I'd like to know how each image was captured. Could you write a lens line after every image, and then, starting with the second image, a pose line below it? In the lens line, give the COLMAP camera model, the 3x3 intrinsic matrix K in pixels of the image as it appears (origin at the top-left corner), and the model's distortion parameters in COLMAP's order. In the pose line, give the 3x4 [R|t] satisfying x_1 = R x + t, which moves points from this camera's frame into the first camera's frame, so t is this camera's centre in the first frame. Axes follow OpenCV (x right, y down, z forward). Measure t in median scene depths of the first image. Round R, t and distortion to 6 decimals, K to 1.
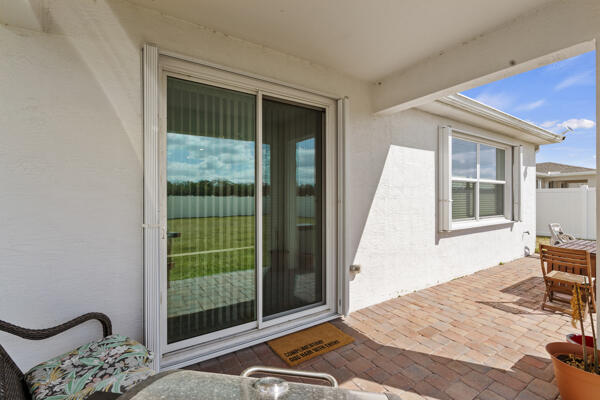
lens RADIAL K [[270.2, 0, 300.0], [0, 270.2, 200.0], [0, 0, 1]] dist [-0.000057, 0.000061]
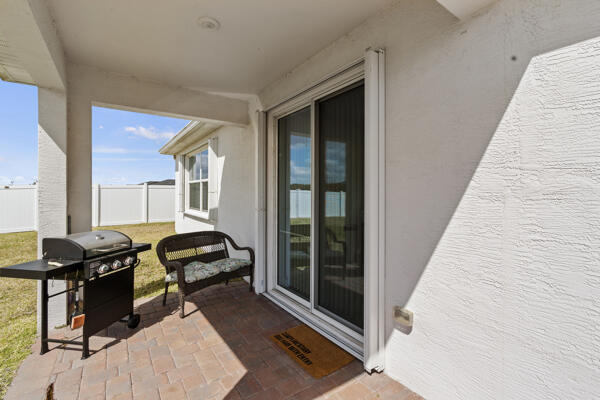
lens RADIAL K [[270.2, 0, 300.0], [0, 270.2, 200.0], [0, 0, 1]] dist [-0.000057, 0.000061]
pose [[0.028307, 0.018215, -0.999433, 0.892124], [-0.009714, 0.999792, 0.017946, -0.010286], [0.999552, 0.009201, 0.028478, 0.846657]]
